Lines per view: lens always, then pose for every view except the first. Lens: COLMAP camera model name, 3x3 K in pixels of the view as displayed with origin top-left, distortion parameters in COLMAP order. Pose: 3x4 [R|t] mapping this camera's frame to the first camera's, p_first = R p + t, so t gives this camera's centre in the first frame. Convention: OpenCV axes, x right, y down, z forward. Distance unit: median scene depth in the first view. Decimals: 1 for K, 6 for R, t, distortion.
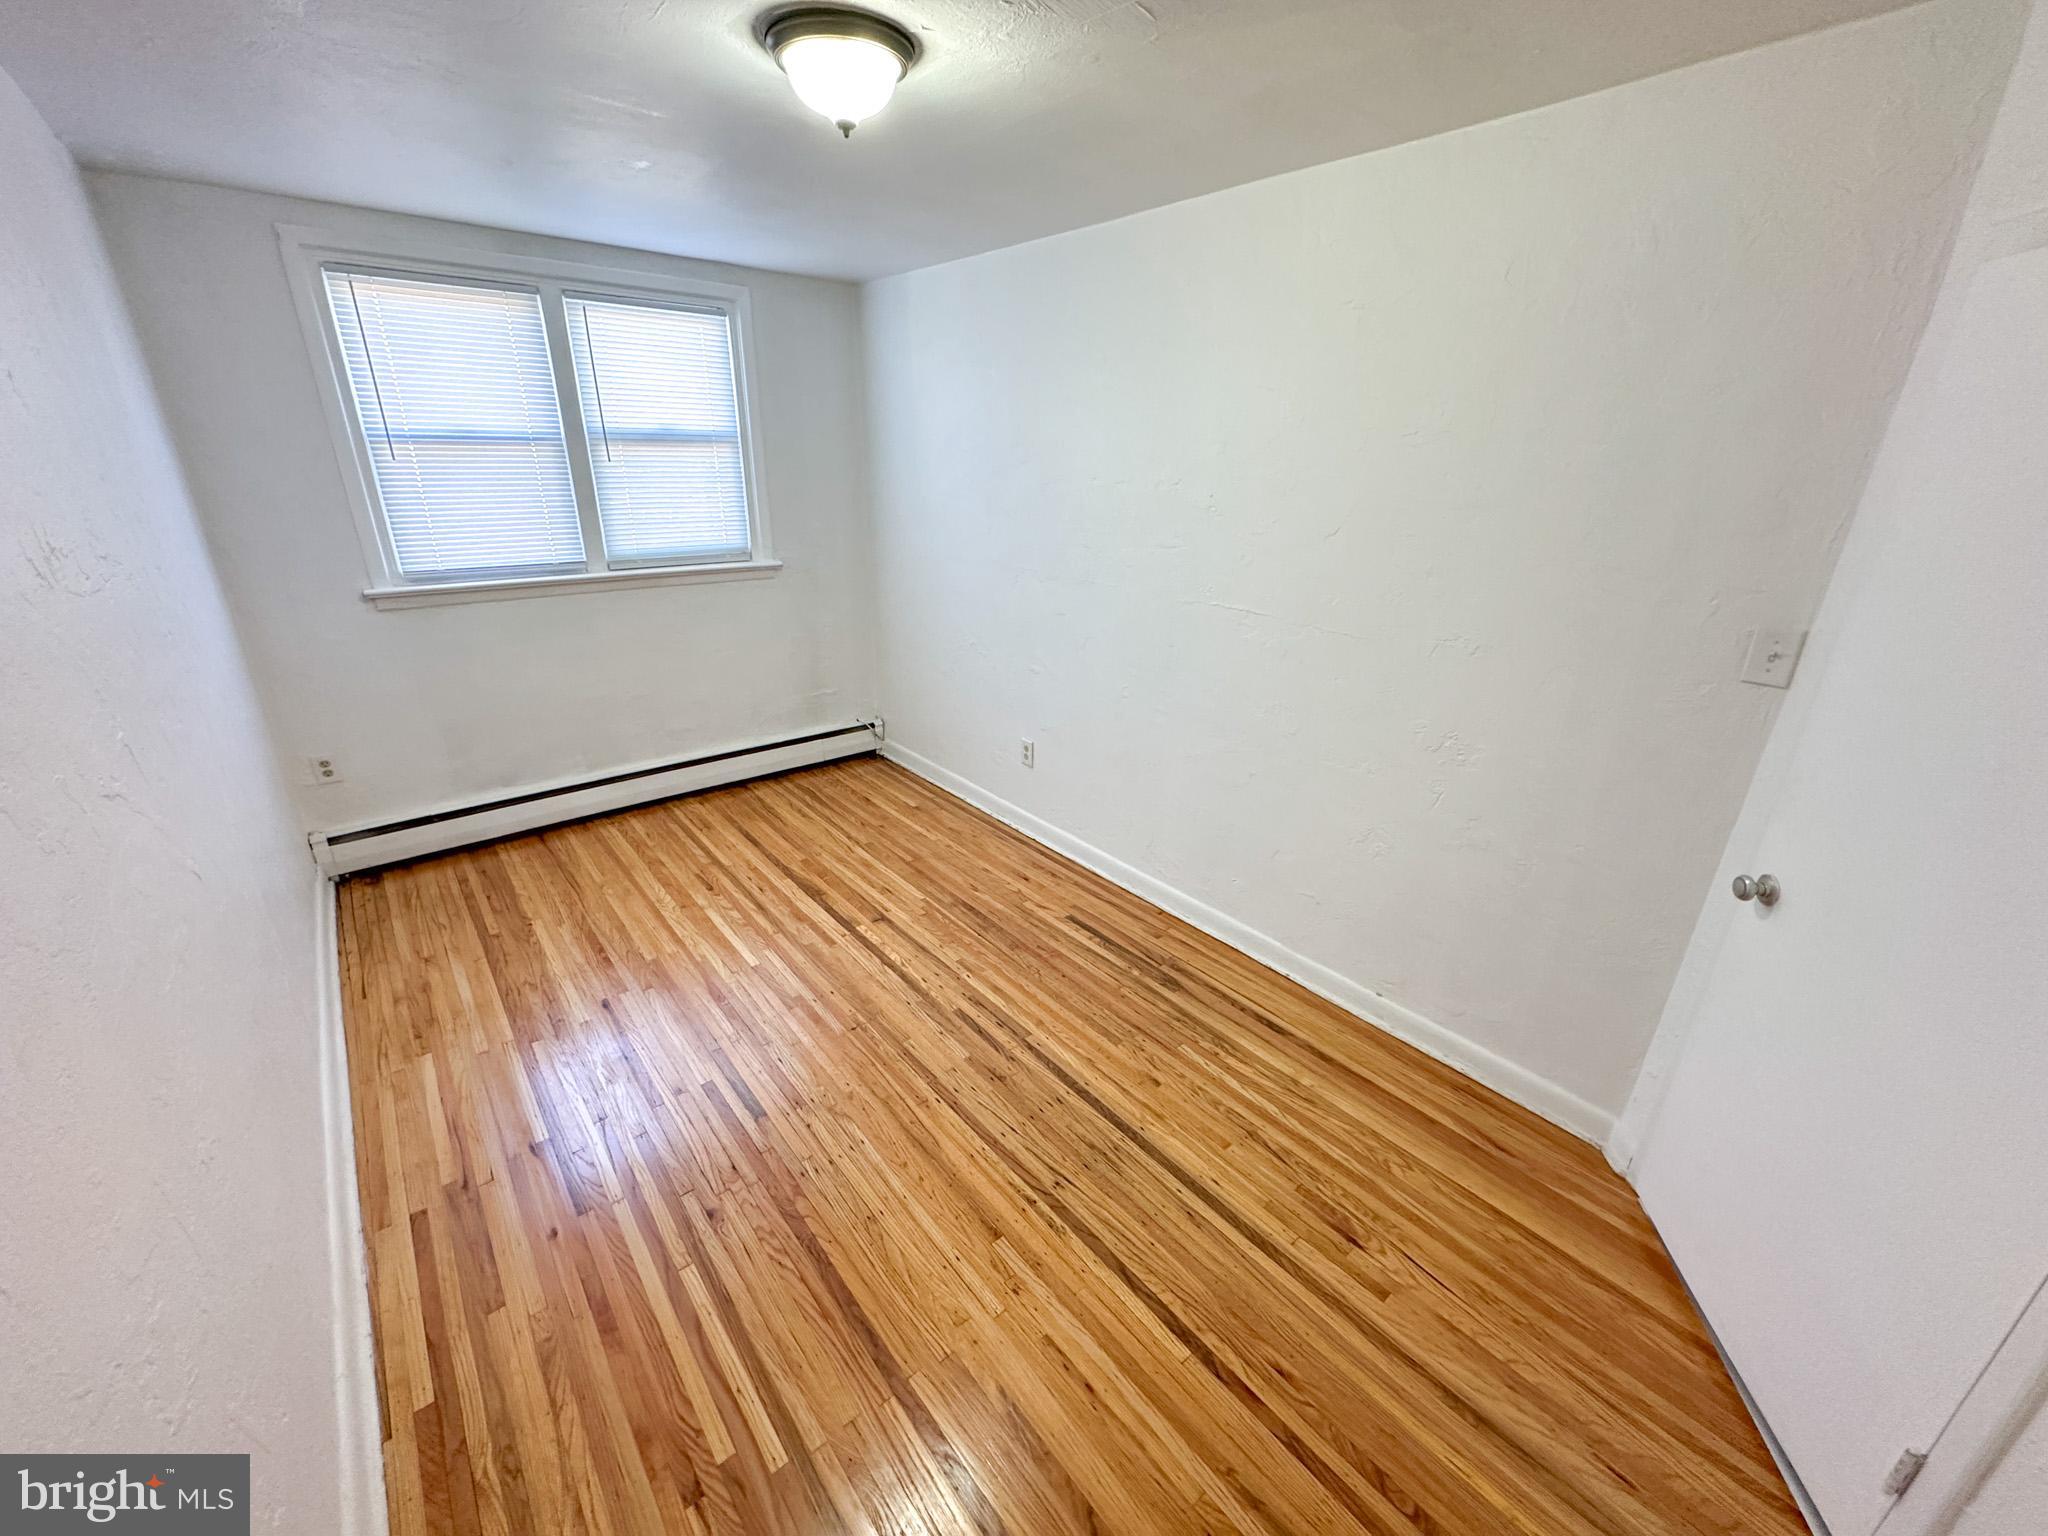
lens RADIAL K [[819.1, 0, 1021.9], [0, 819.1, 770.0], [0, 0, 1]] dist [-0.003744, 0.000567]
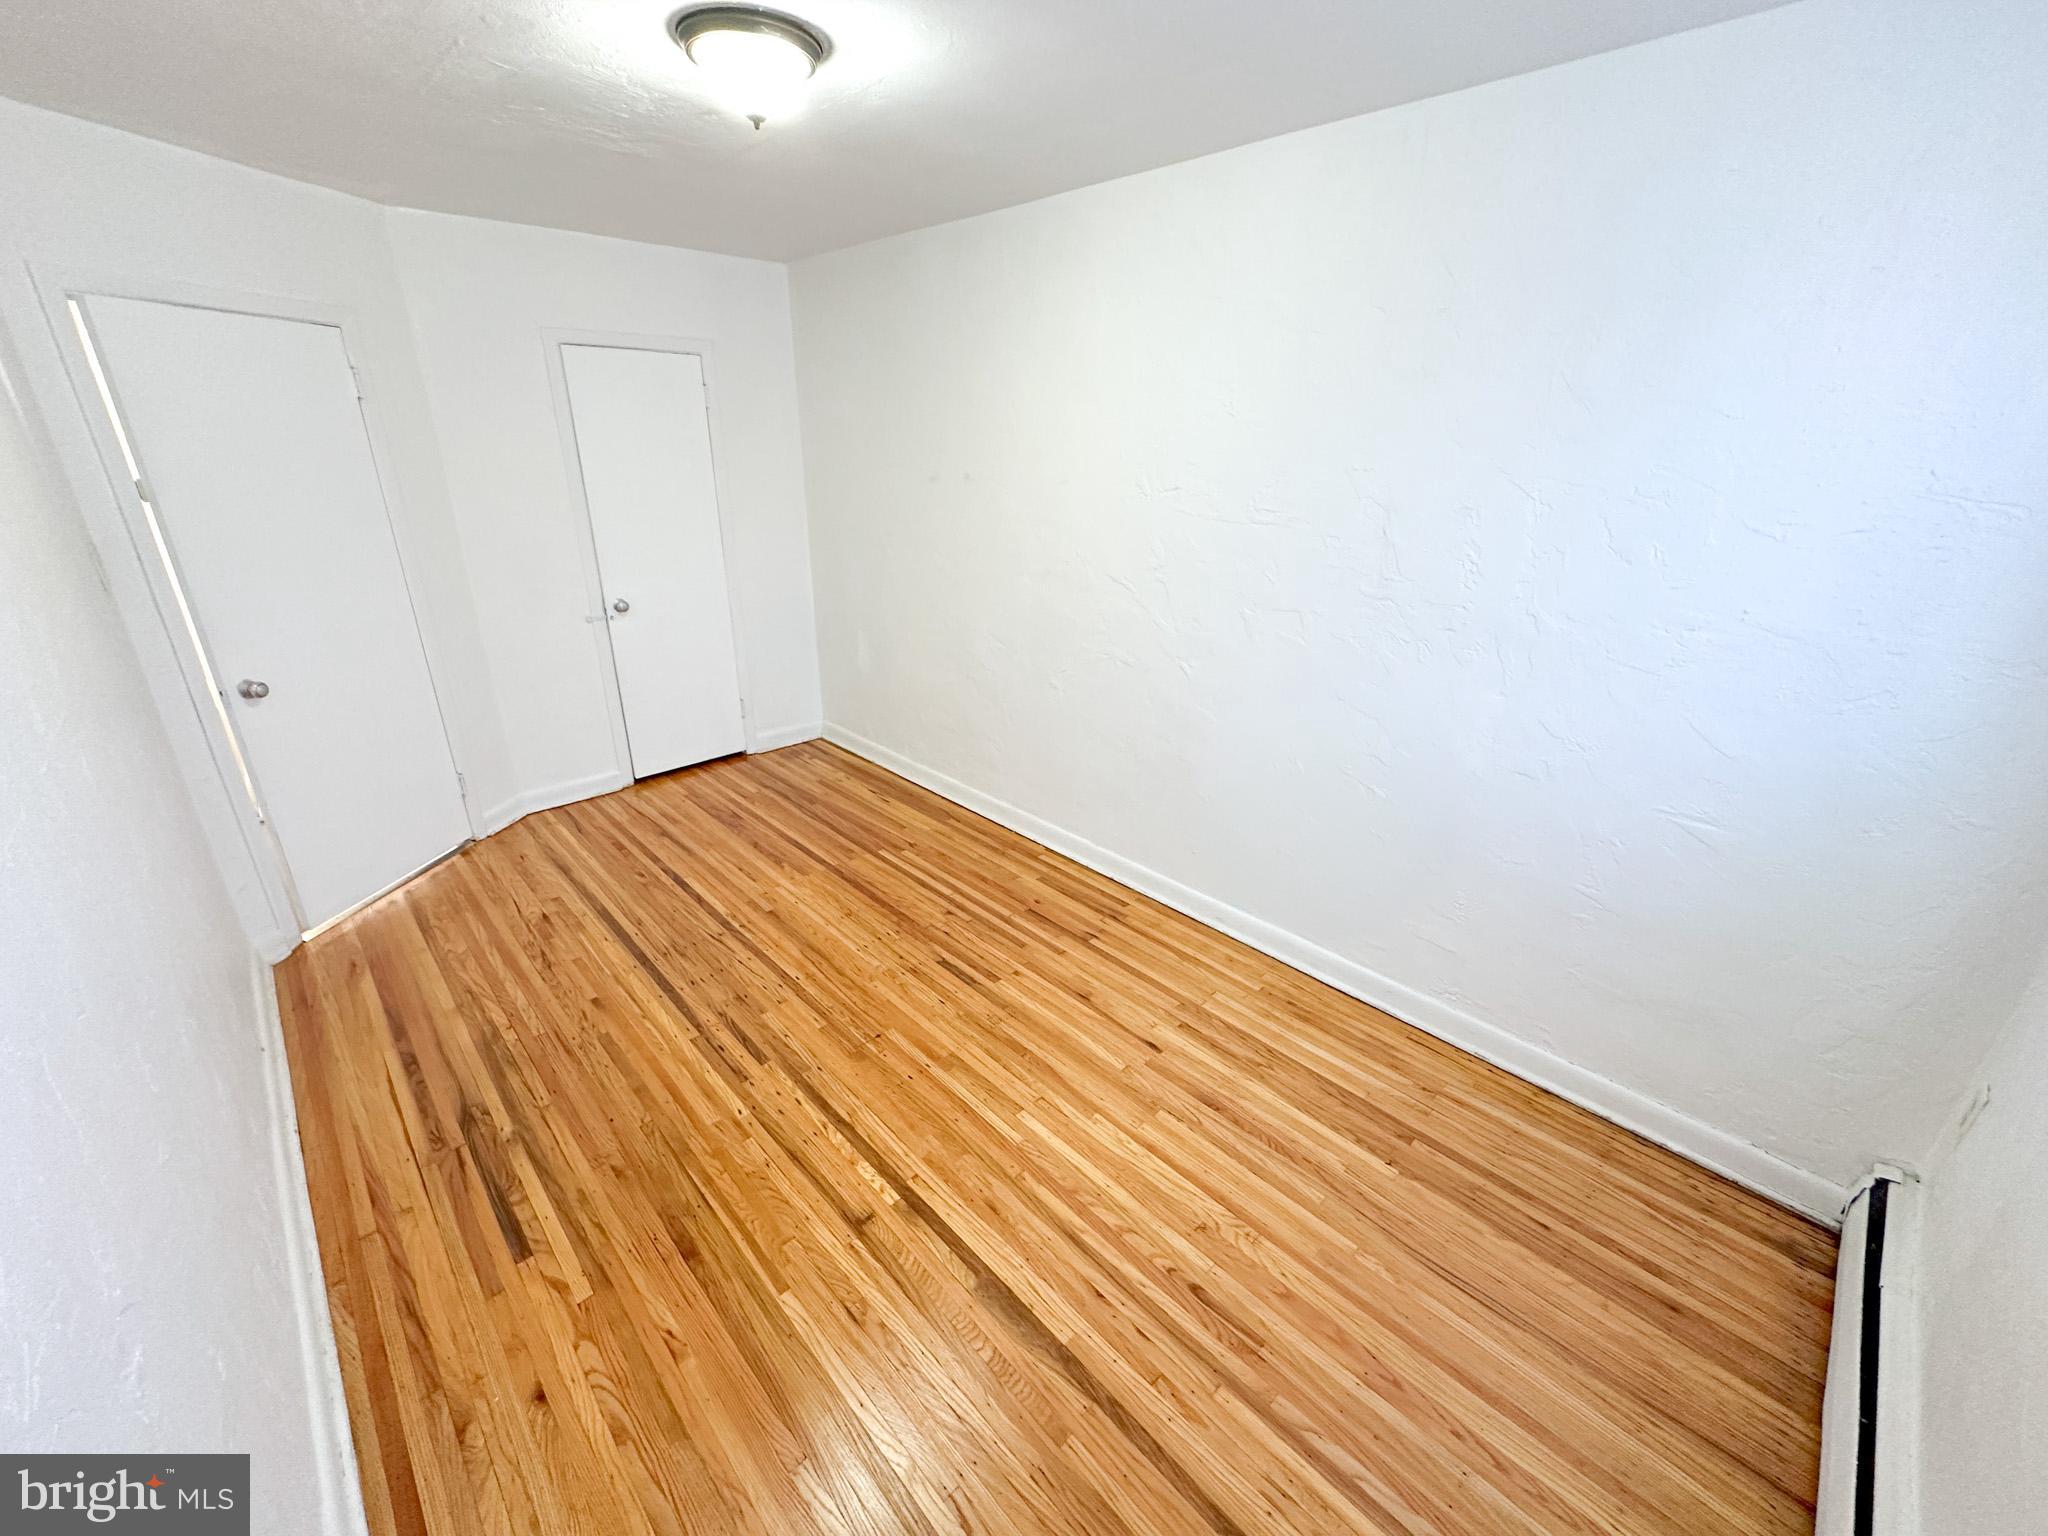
lens RADIAL K [[819.1, 0, 1021.9], [0, 819.1, 770.0], [0, 0, 1]] dist [-0.003744, 0.000567]
pose [[-0.996872, 0.000328, -0.079028, -0.298500], [-0.054380, 0.722756, 0.688960, -0.584994], [0.057344, 0.691103, -0.720478, 1.490518]]
